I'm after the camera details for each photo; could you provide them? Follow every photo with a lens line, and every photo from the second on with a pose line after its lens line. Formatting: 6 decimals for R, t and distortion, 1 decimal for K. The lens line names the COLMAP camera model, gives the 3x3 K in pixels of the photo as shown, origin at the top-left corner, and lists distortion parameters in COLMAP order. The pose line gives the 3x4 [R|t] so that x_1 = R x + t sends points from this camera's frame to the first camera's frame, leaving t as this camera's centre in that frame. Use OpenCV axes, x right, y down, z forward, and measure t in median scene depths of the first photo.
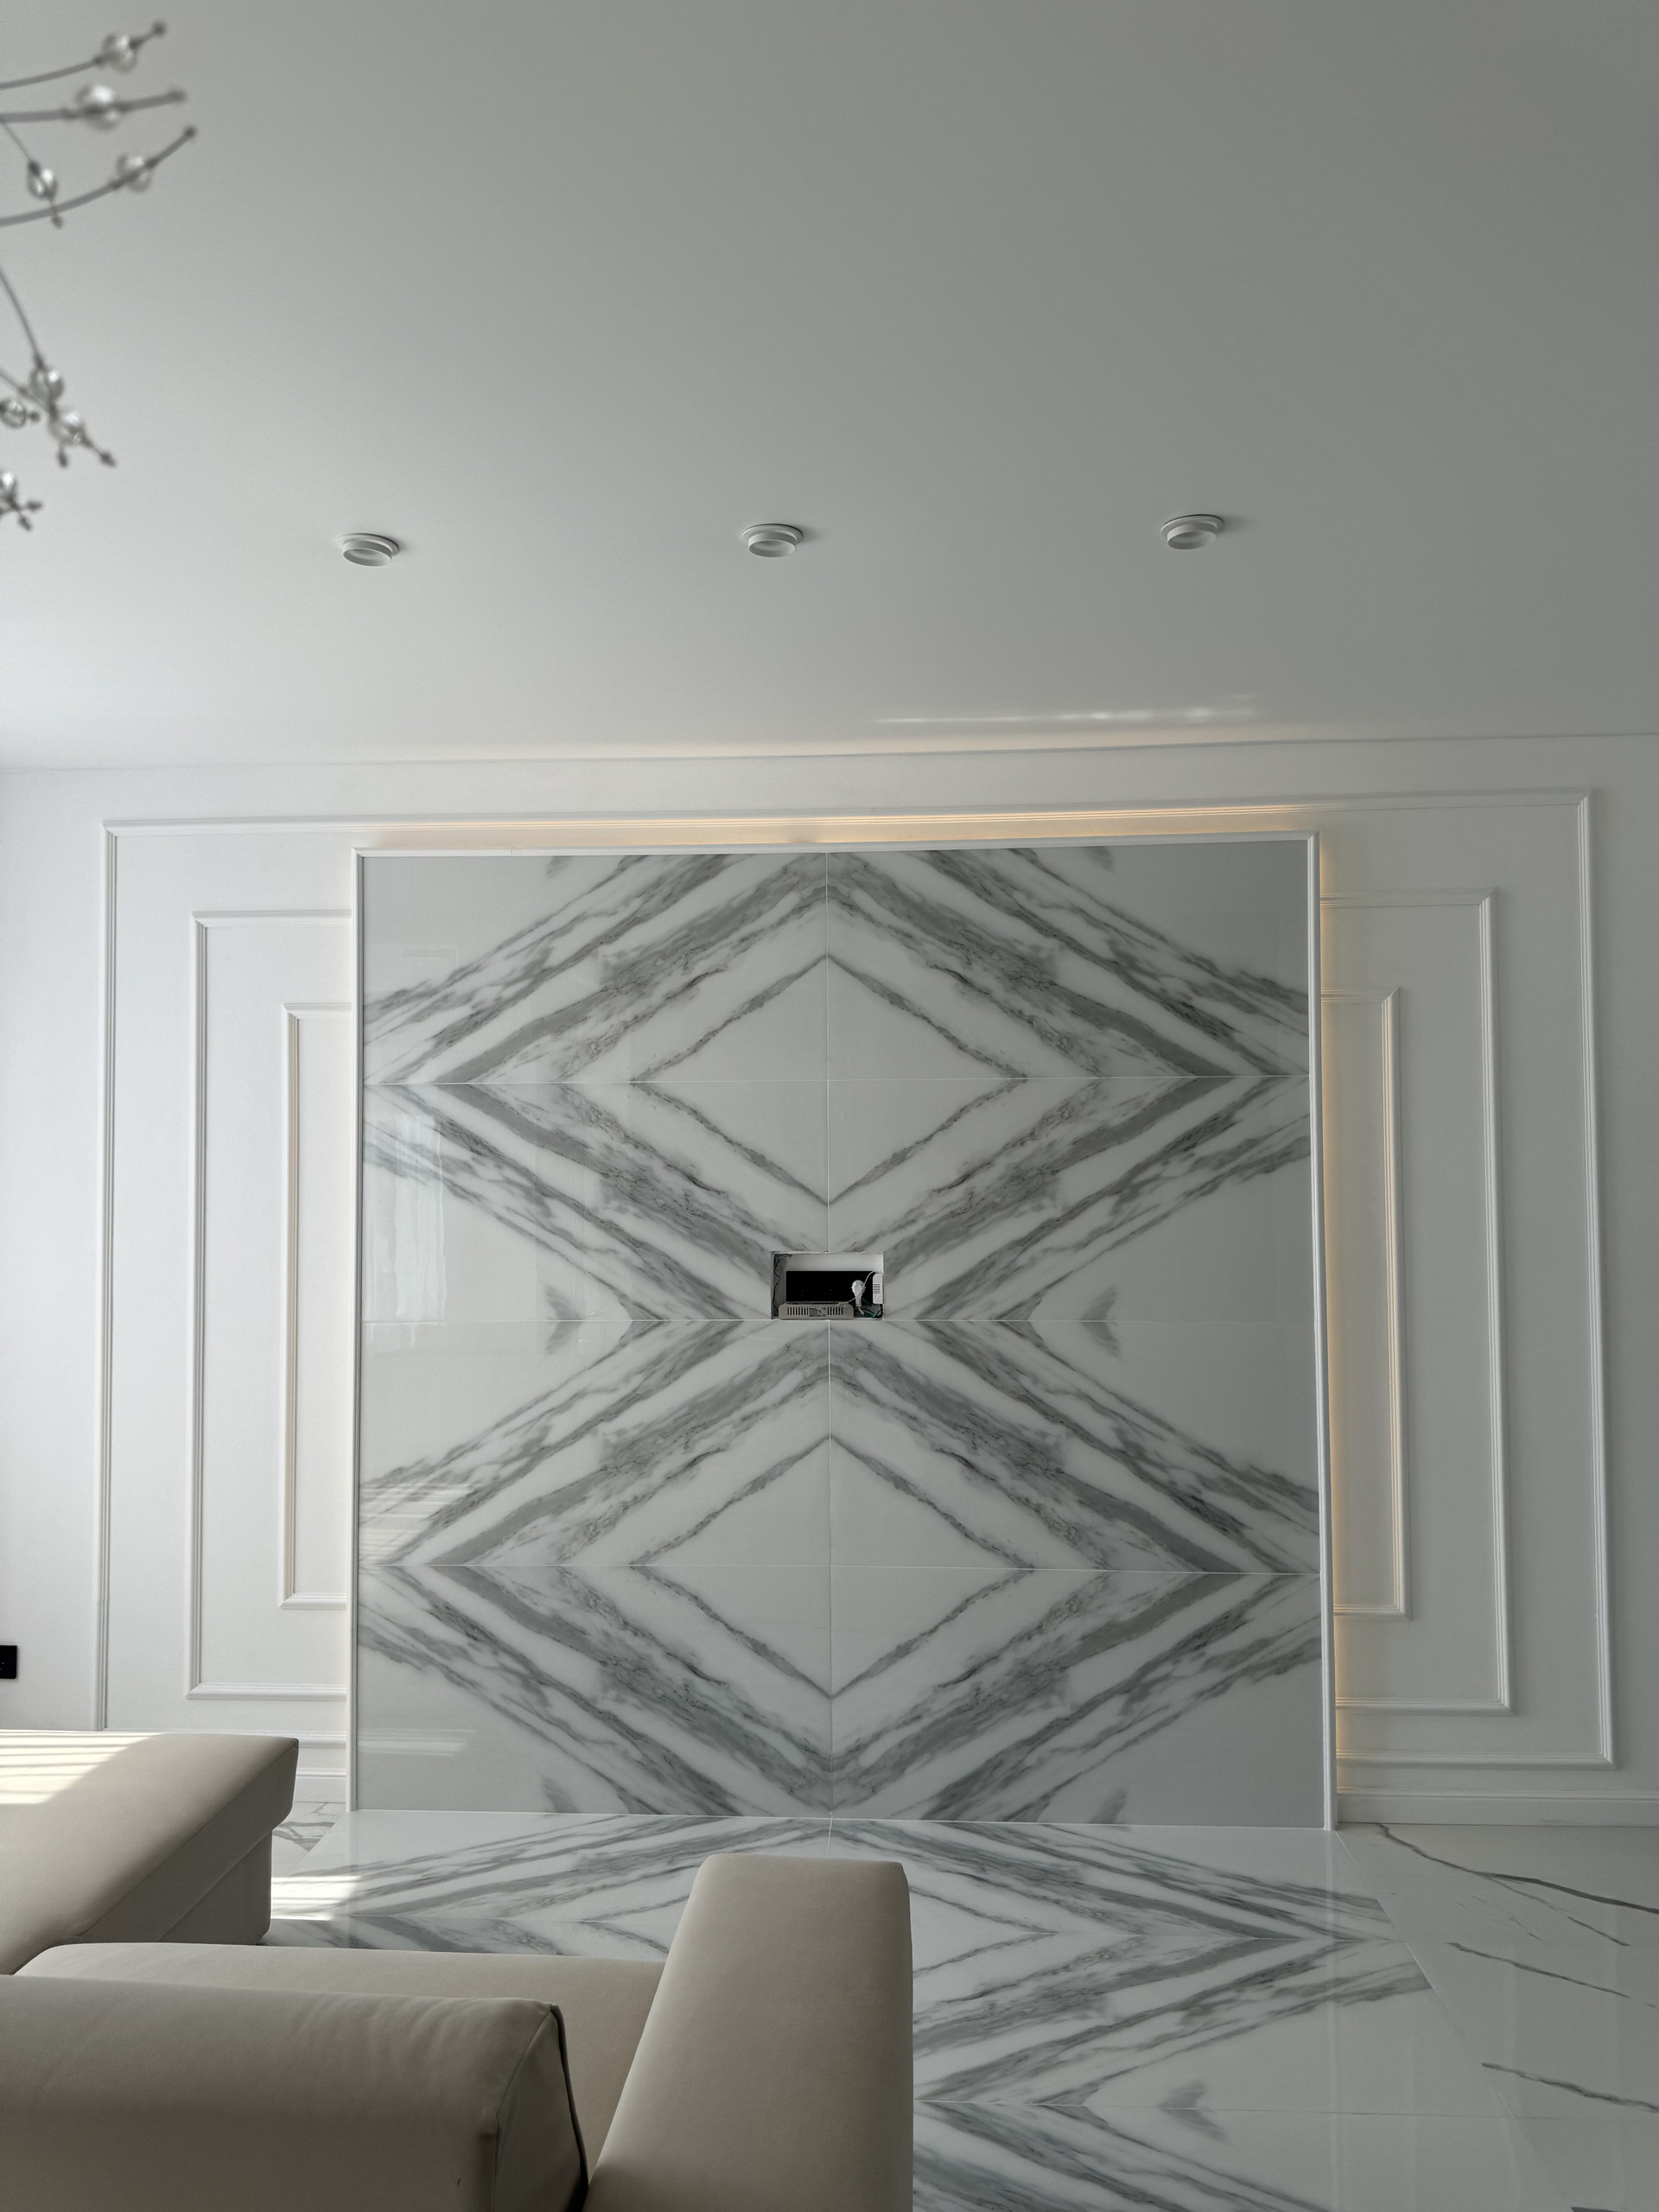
lens RADIAL K [[1526.2, 0, 830.9], [0, 1526.2, 1111.1], [0, 0, 1]] dist [0.143649, -0.273809]
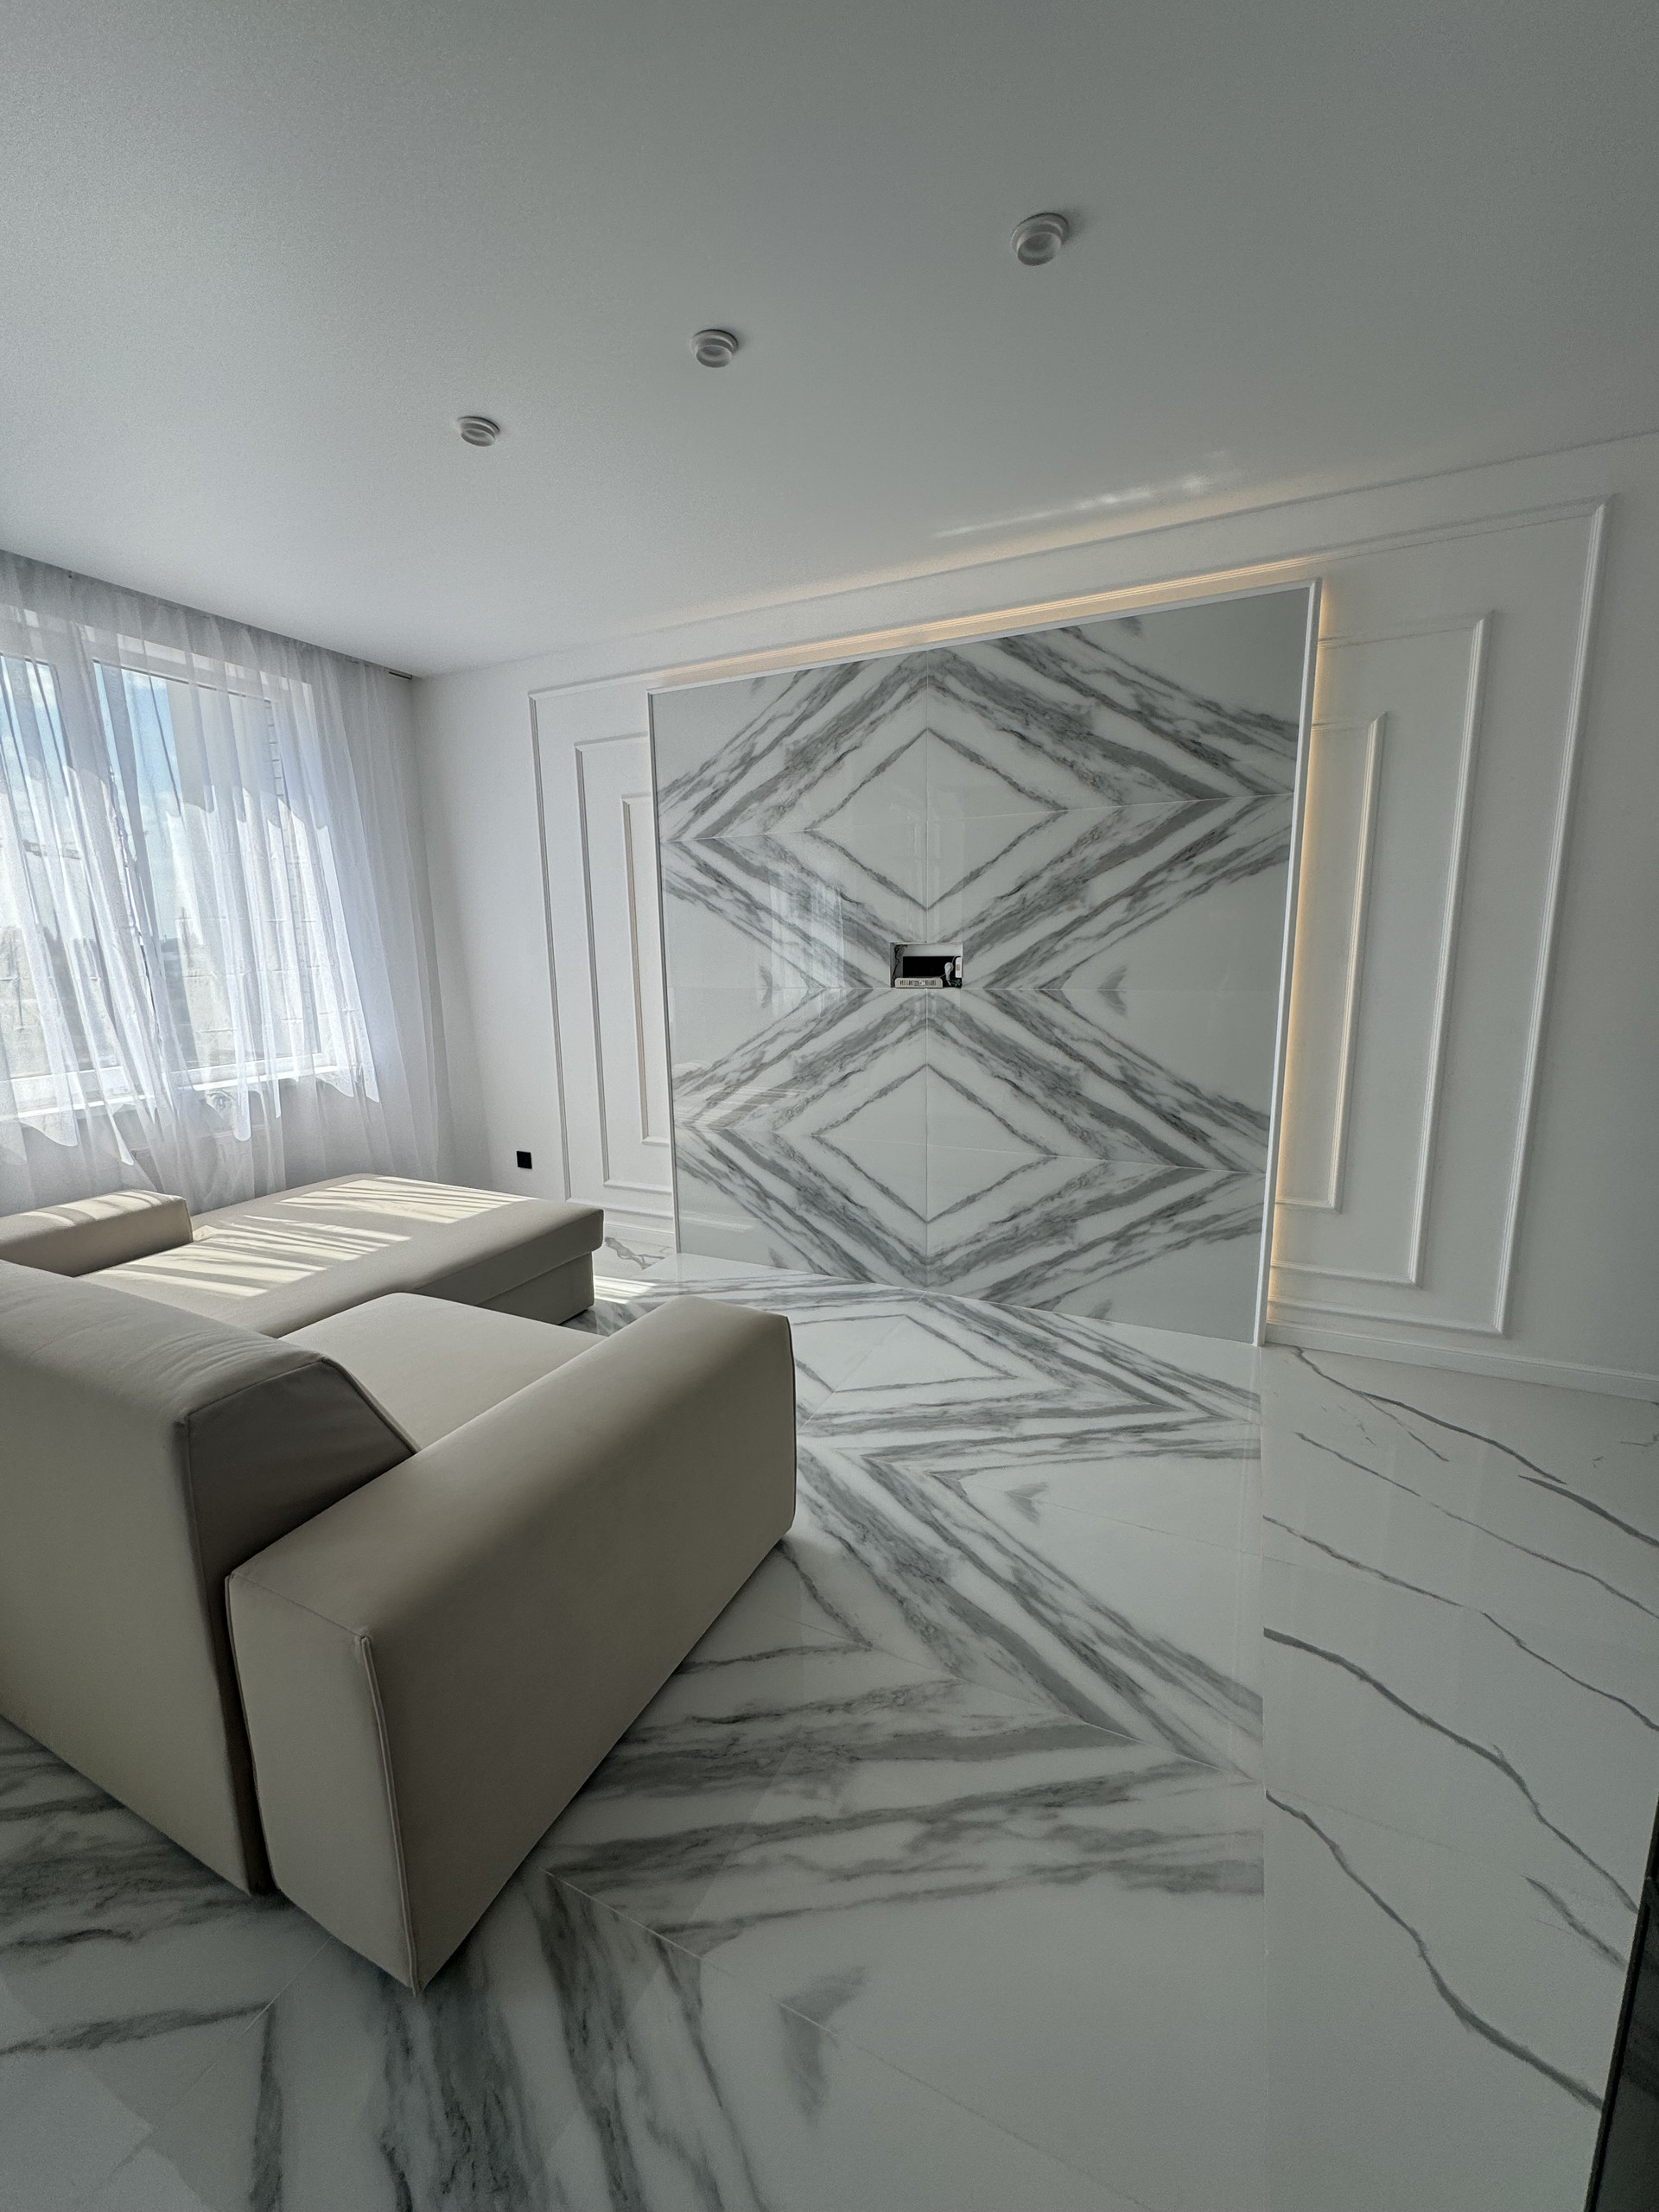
lens RADIAL K [[884.8, 0, 831.4], [0, 884.8, 1104.2], [0, 0, 1]] dist [-0.001872, -0.000073]
pose [[0.928028, 0.057139, -0.368101, 0.238183], [0.026604, 0.975477, 0.218489, 0.055524], [0.371558, -0.212557, 0.903750, 0.160976]]
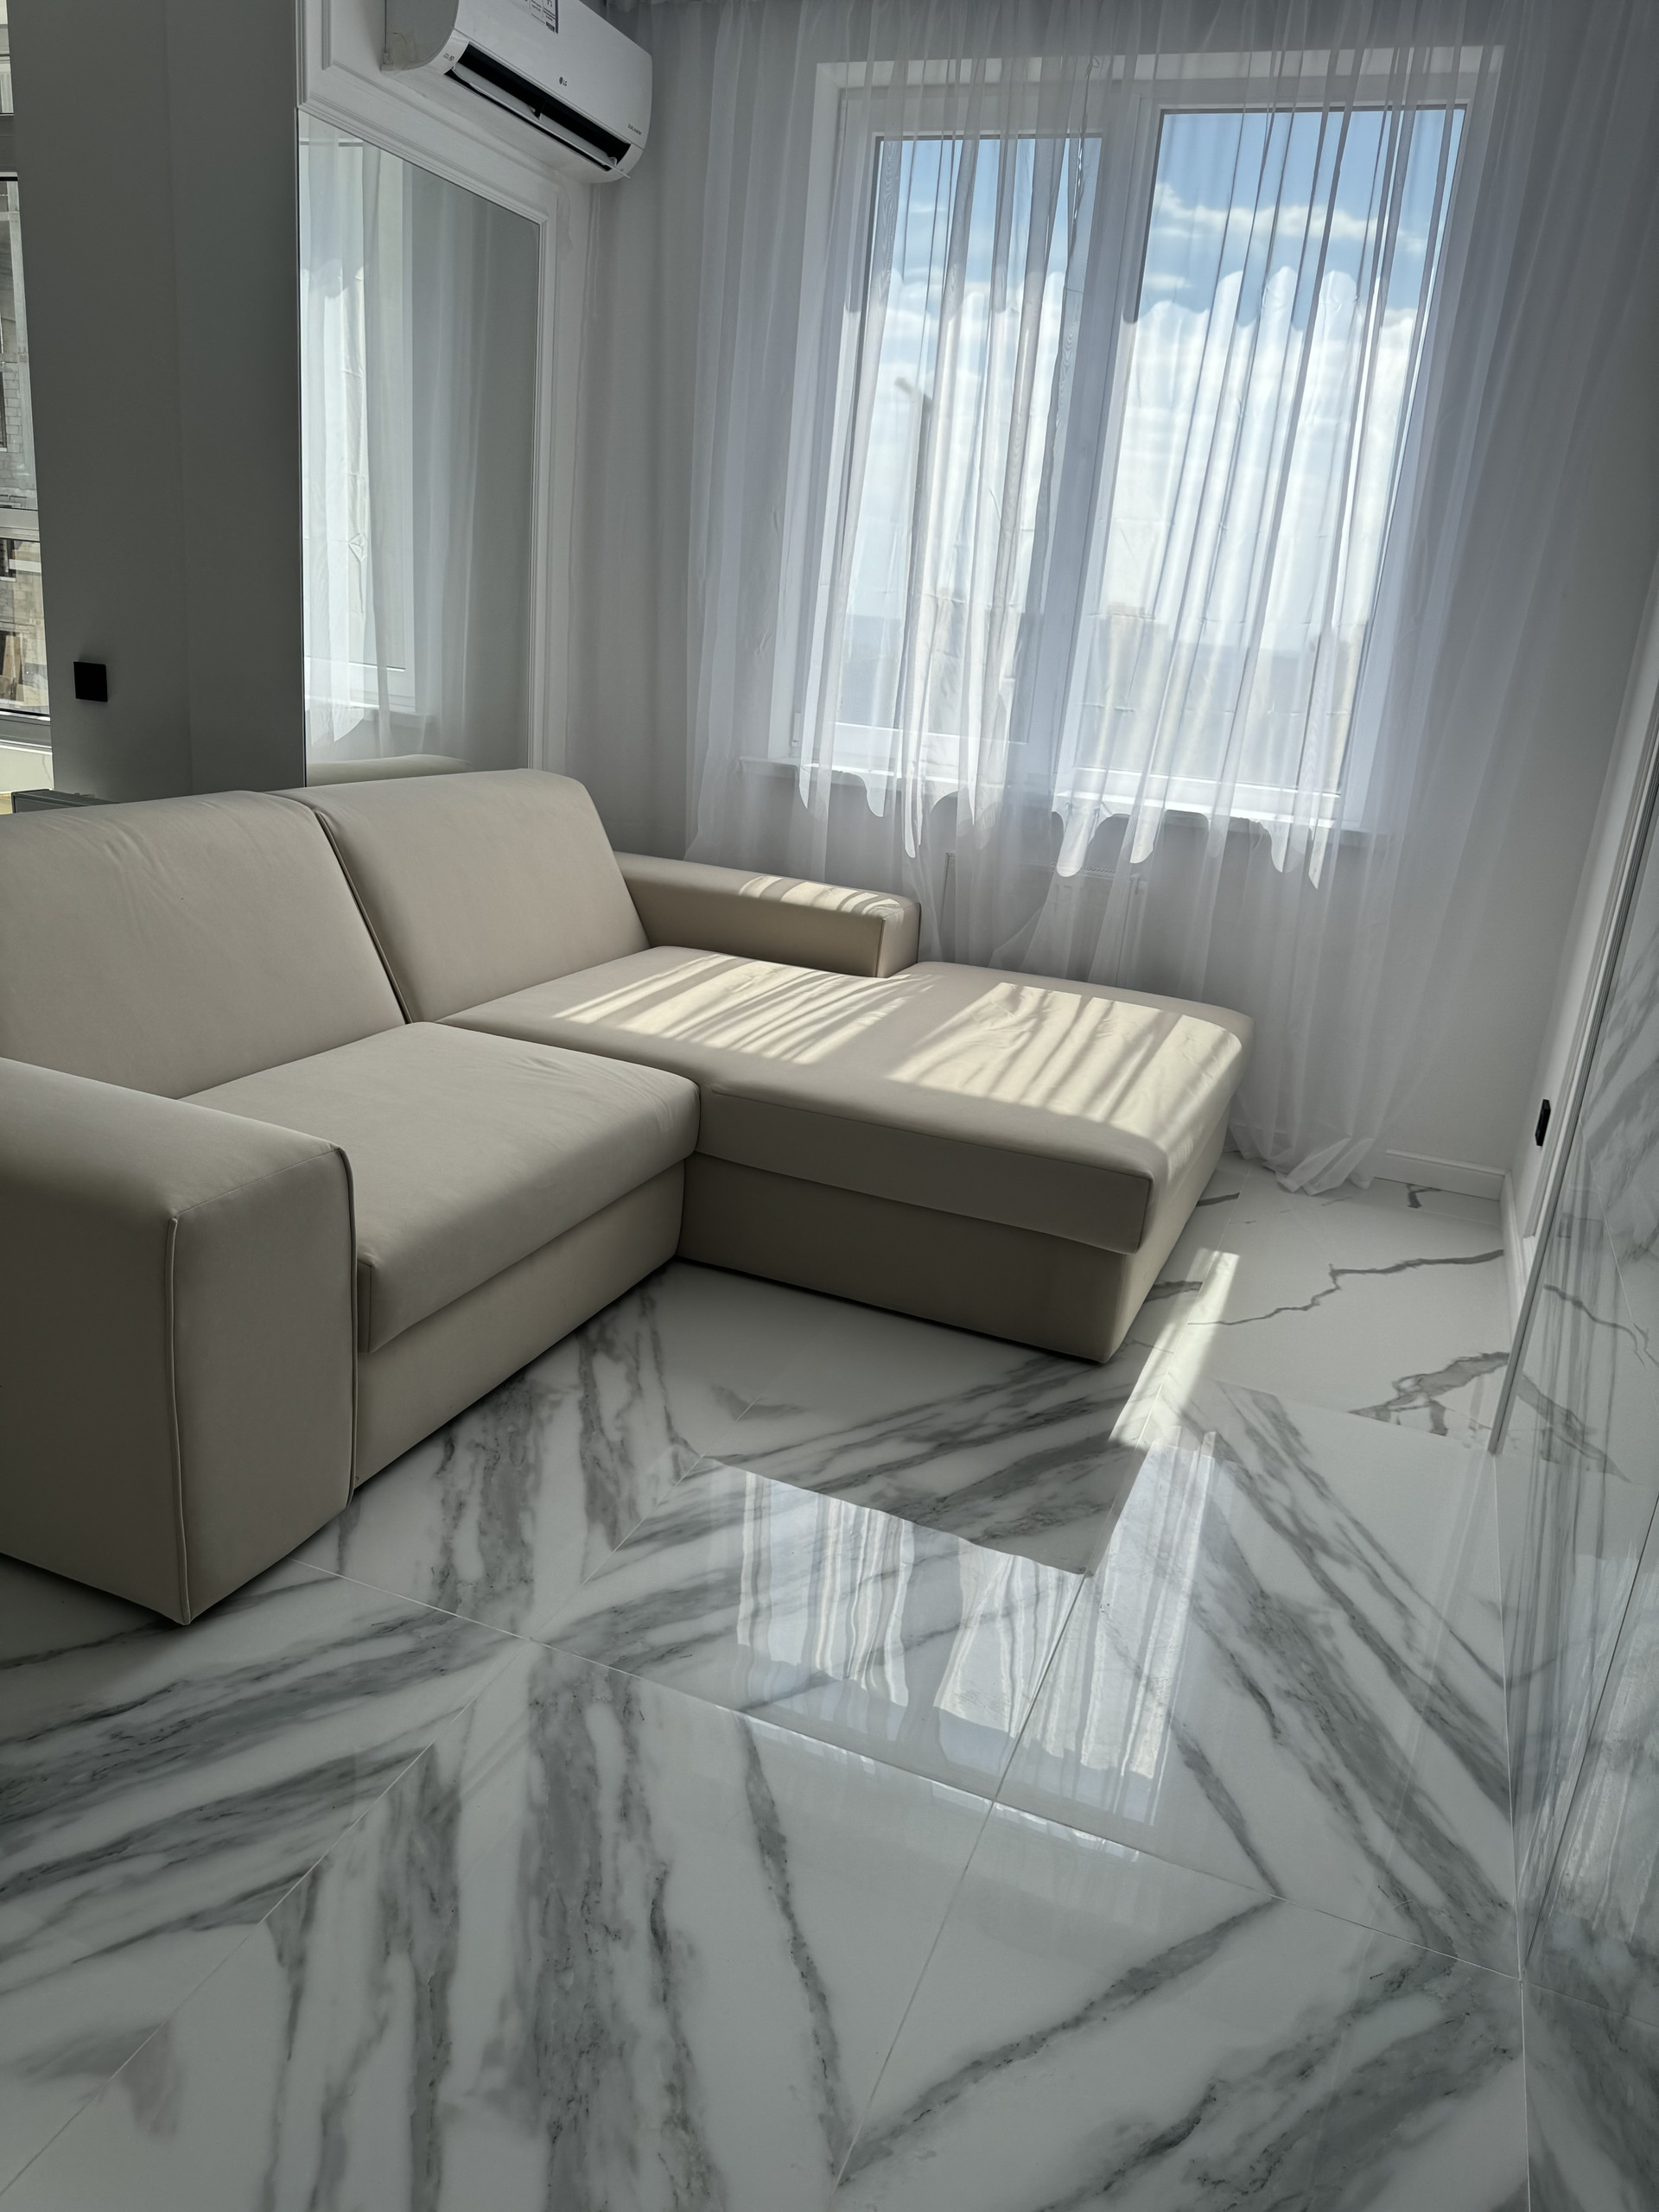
lens RADIAL K [[1572.0, 0, 830.7], [0, 1572.0, 1112.1], [0, 0, 1]] dist [0.058507, -0.093043]
pose [[-0.306585, 0.267545, -0.913469, 0.379635], [-0.050766, 0.953722, 0.296373, 0.117088], [0.950488, 0.137237, -0.278815, 0.904703]]
